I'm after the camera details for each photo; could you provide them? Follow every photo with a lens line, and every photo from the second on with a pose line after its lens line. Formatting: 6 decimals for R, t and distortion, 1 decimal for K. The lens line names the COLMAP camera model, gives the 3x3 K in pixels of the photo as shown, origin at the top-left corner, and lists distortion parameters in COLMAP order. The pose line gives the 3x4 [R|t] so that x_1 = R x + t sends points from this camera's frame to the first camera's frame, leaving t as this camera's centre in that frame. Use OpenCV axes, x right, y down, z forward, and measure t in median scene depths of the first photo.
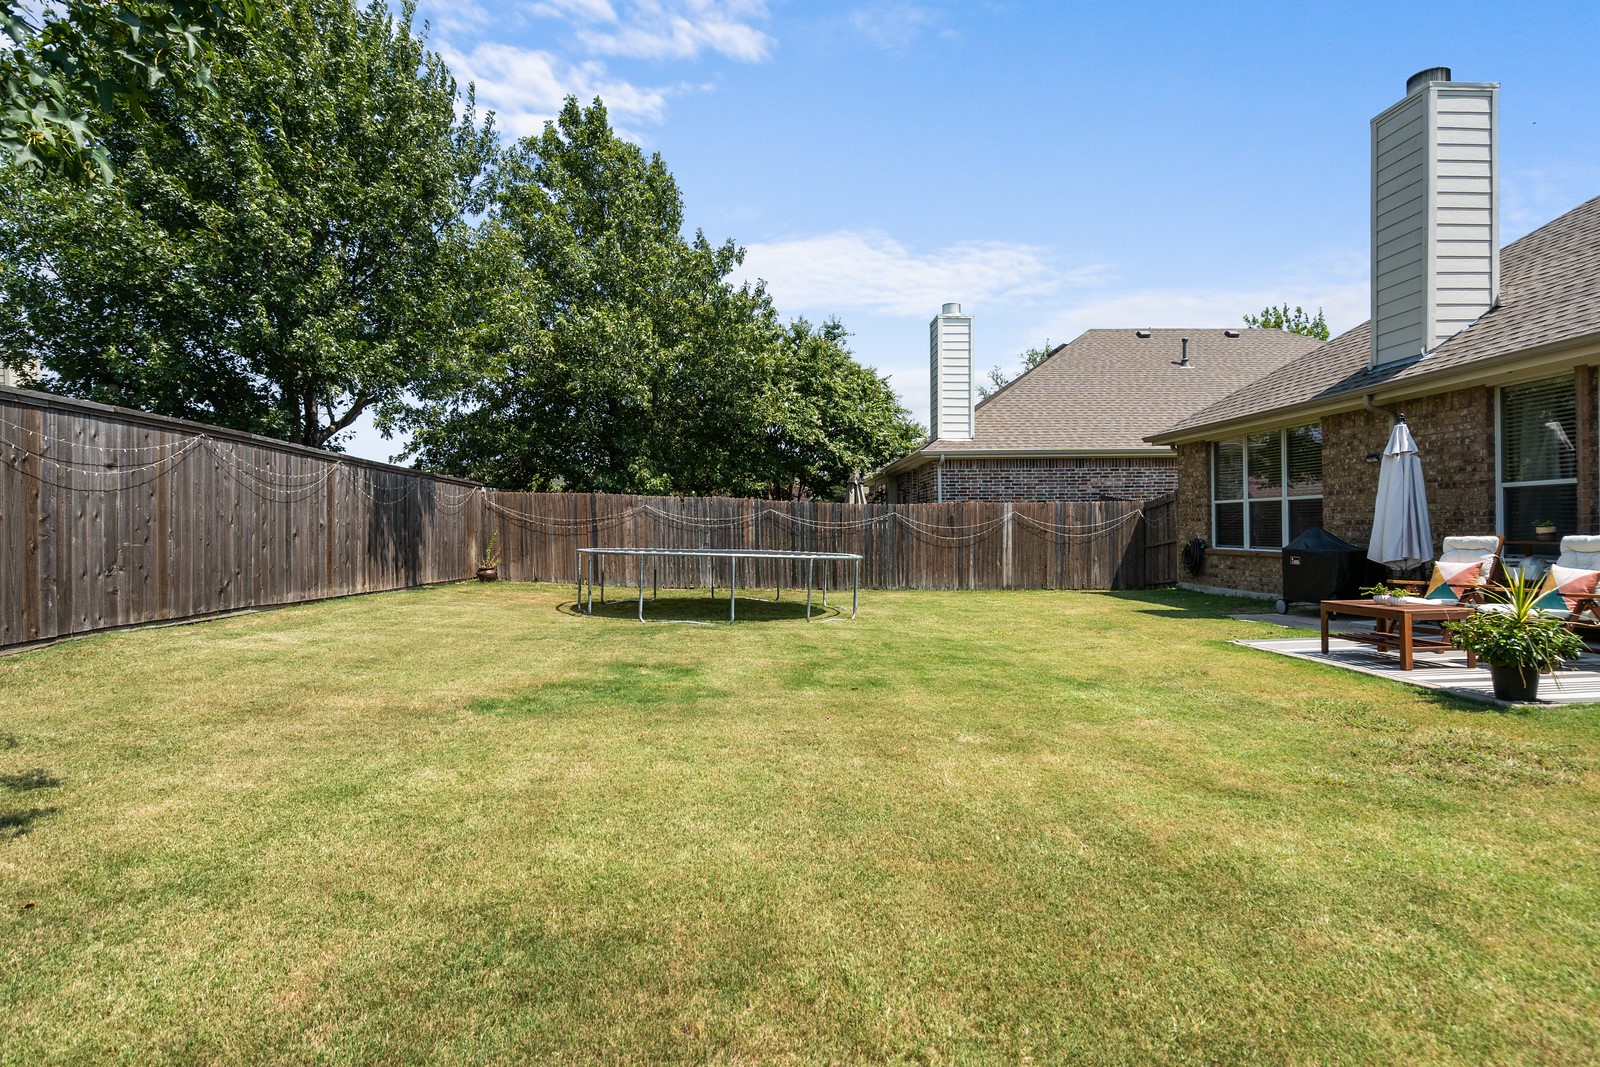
lens RADIAL K [[812.5, 0, 800.3], [0, 812.5, 529.7], [0, 0, 1]] dist [0.011103, 0.002579]
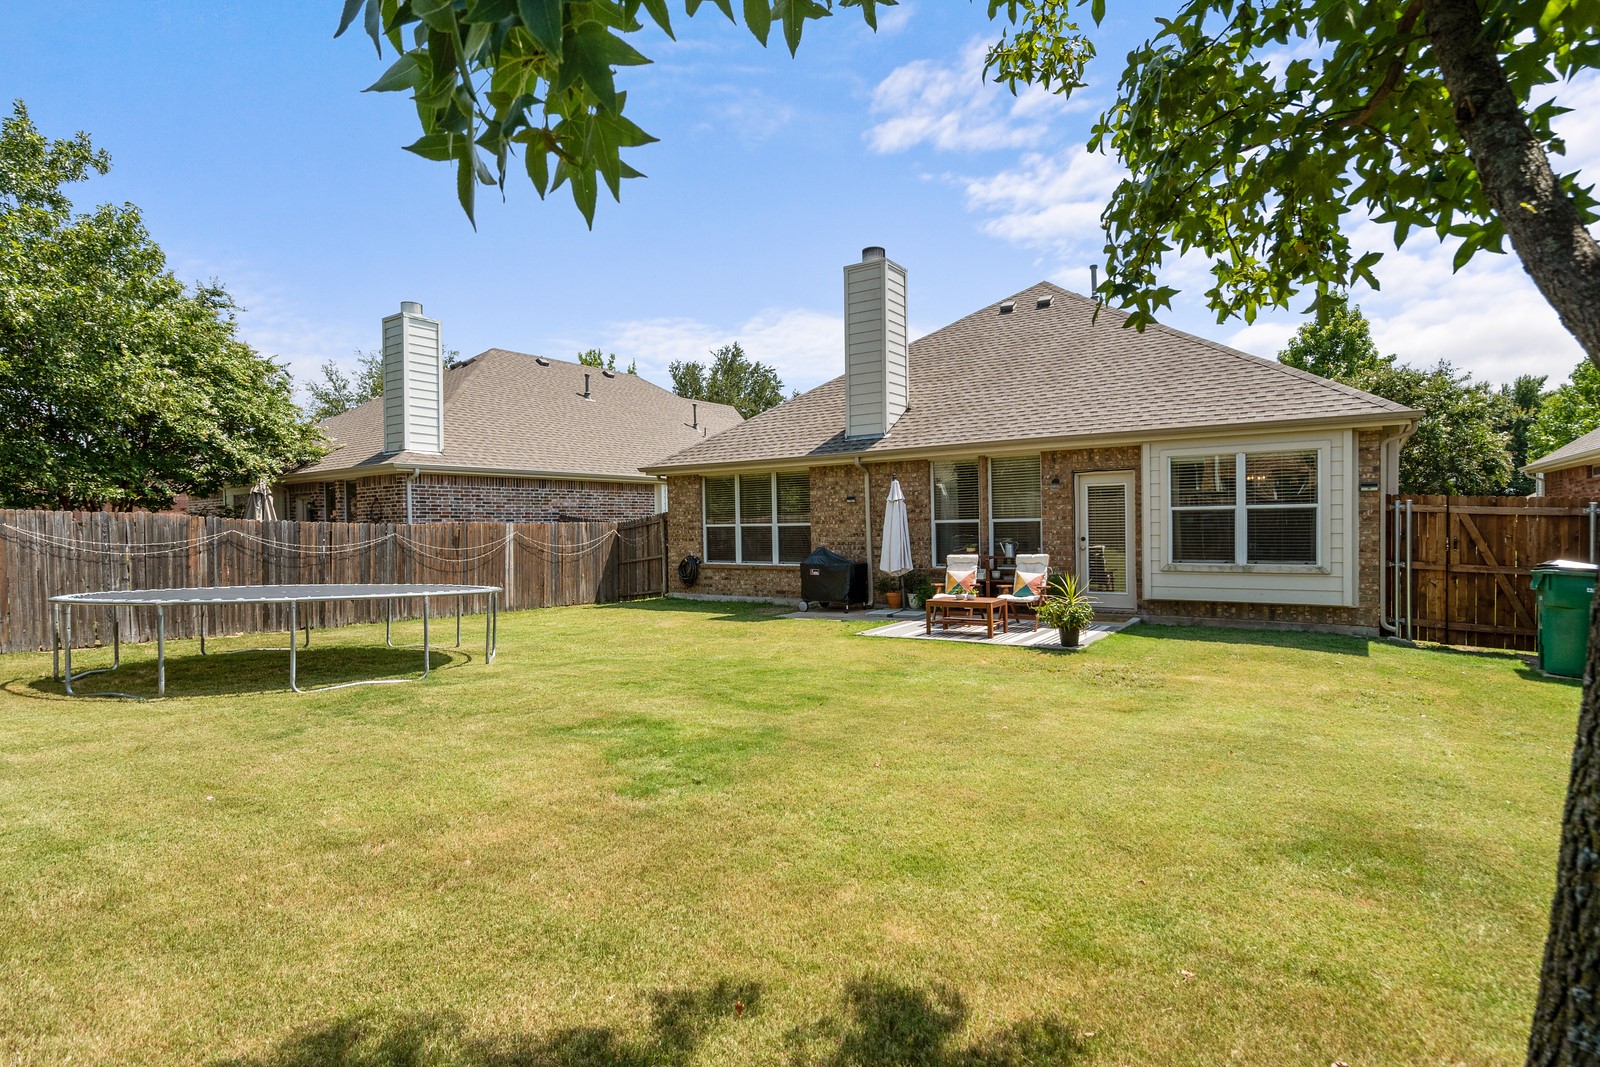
lens RADIAL K [[812.5, 0, 807.2], [0, 812.5, 530.7], [0, 0, 1]] dist [0.011103, 0.002579]
pose [[0.613817, -0.001674, 0.789447, -0.334534], [0.008478, 0.999954, -0.004472, -0.017970], [-0.789403, 0.009438, 0.613803, 0.117769]]
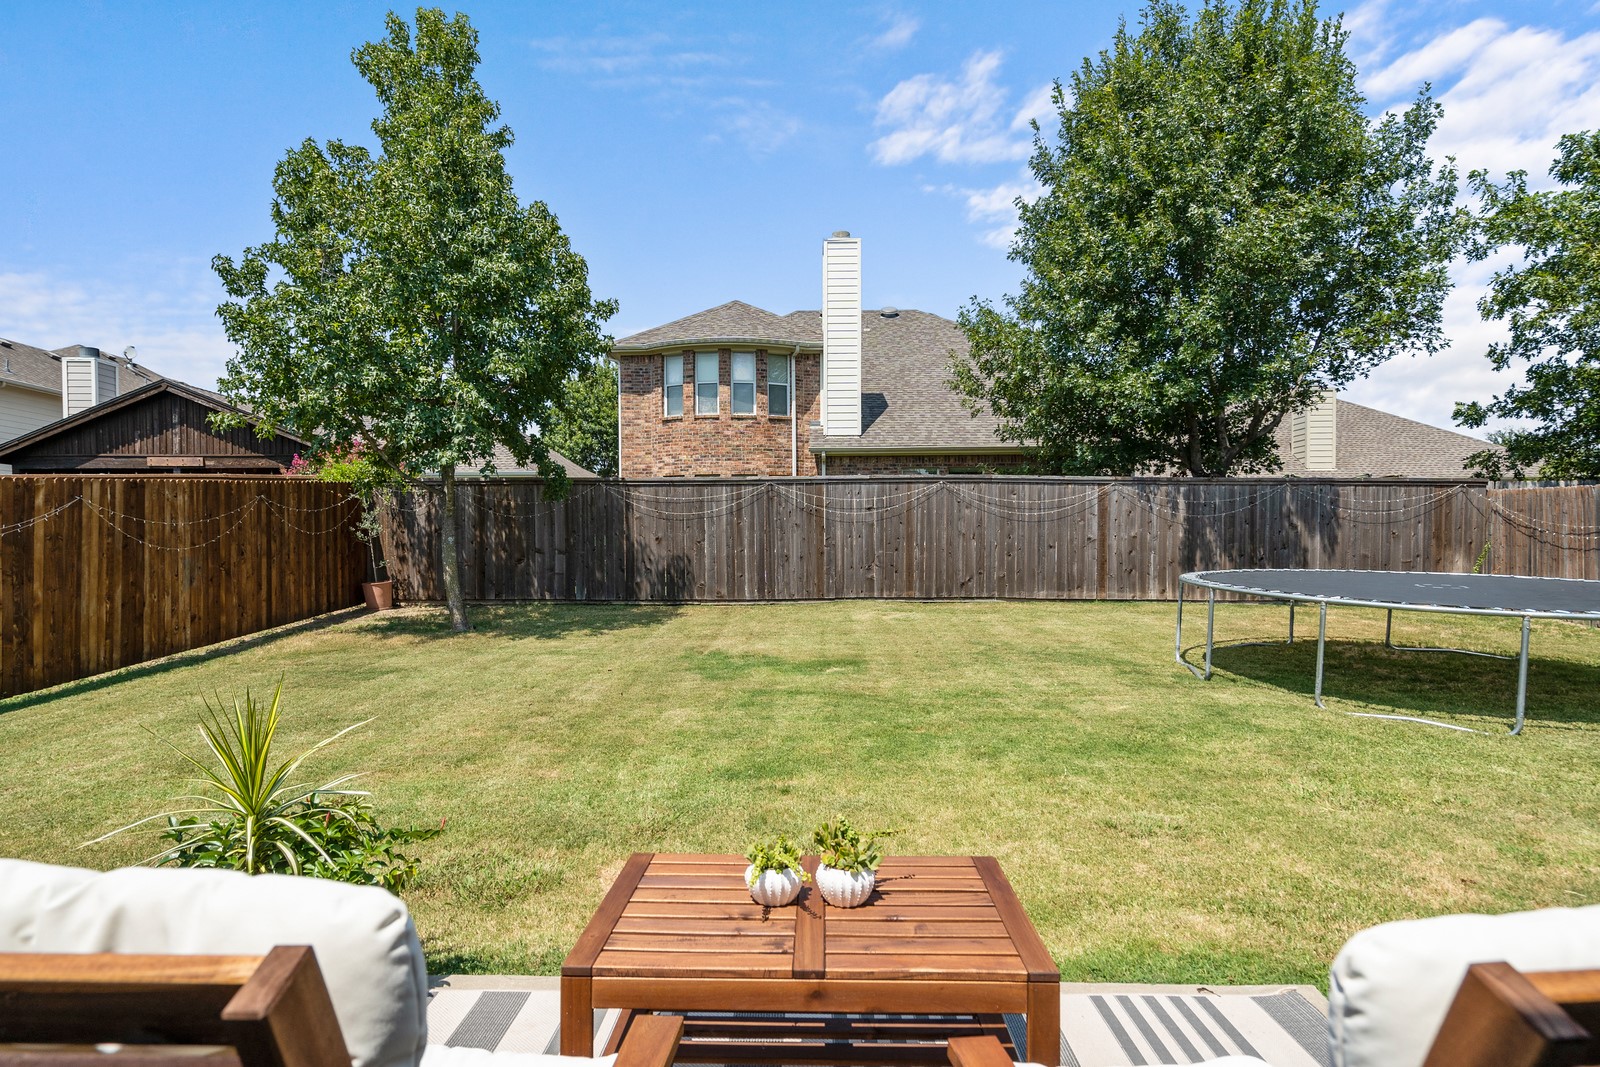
lens RADIAL K [[812.5, 0, 806.0], [0, 812.5, 546.2], [0, 0, 1]] dist [0.011103, 0.002579]
pose [[-0.074340, 0.020633, -0.997020, 0.441384], [0.006528, 0.999775, 0.020203, -0.014575], [0.997212, -0.005007, -0.074457, 0.457039]]
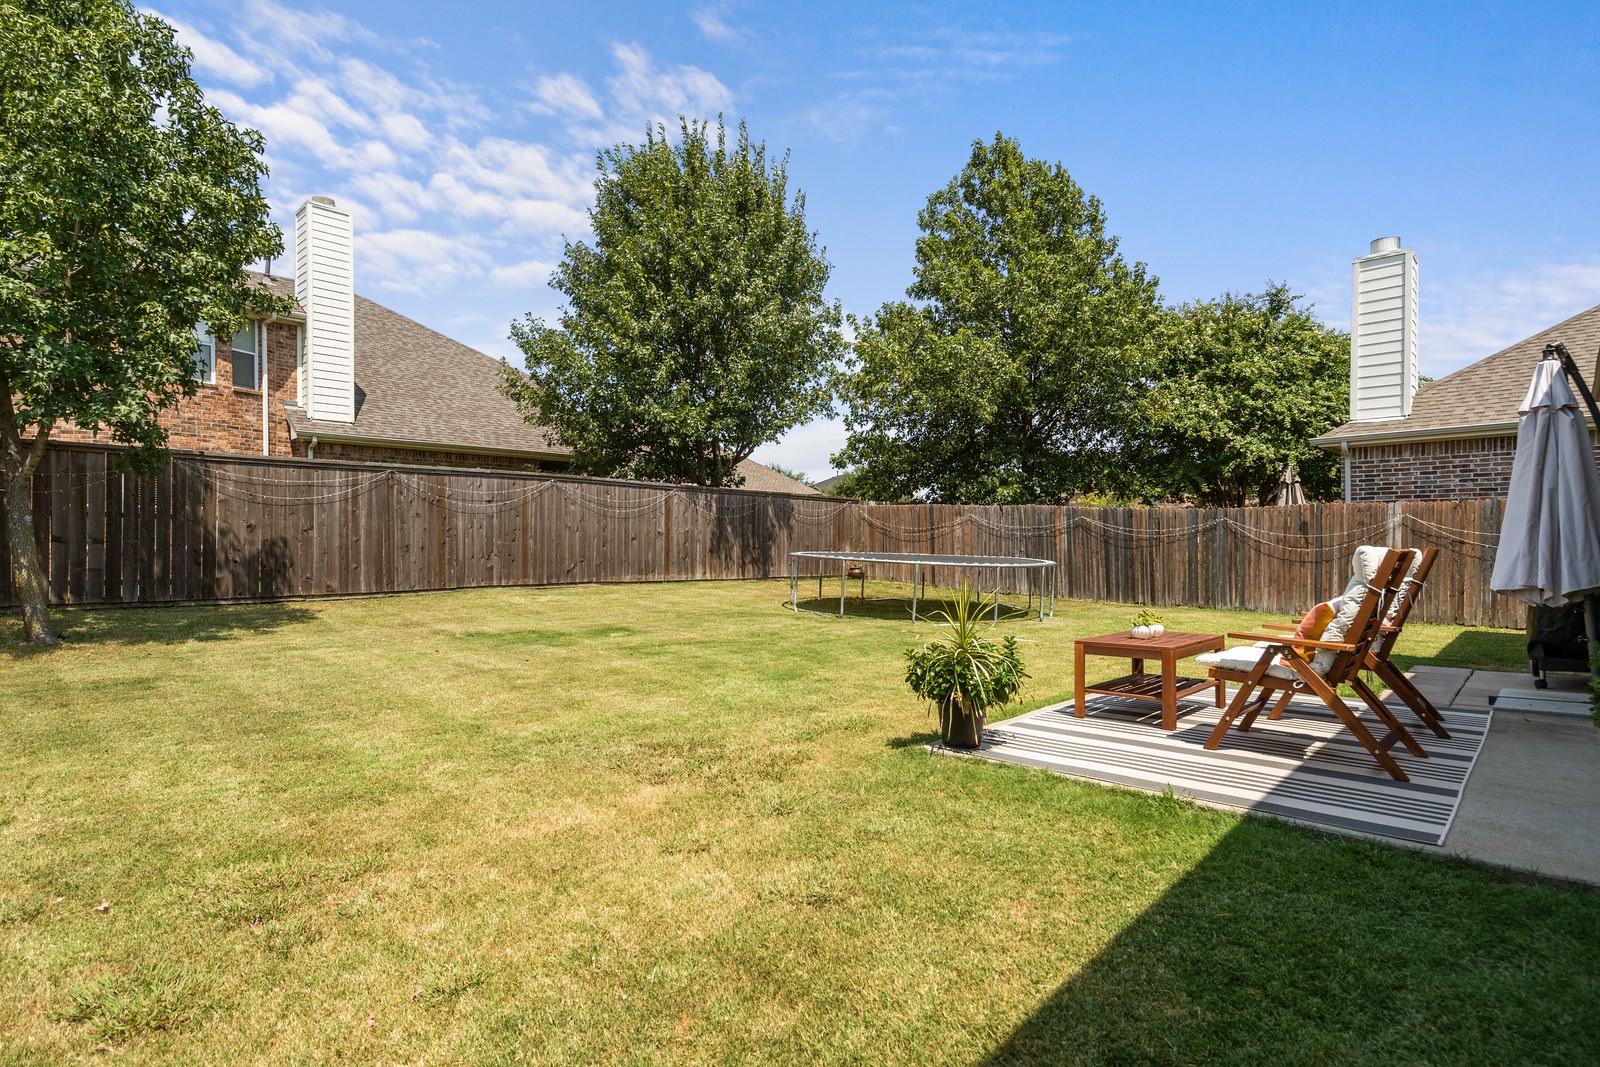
lens RADIAL K [[812.5, 0, 799.9], [0, 812.5, 536.4], [0, 0, 1]] dist [0.011103, 0.002579]
pose [[0.677395, 0.004108, -0.735608, 0.478777], [-0.005331, 0.999986, 0.000675, -0.000475], [0.735600, 0.003464, 0.677407, 0.114455]]
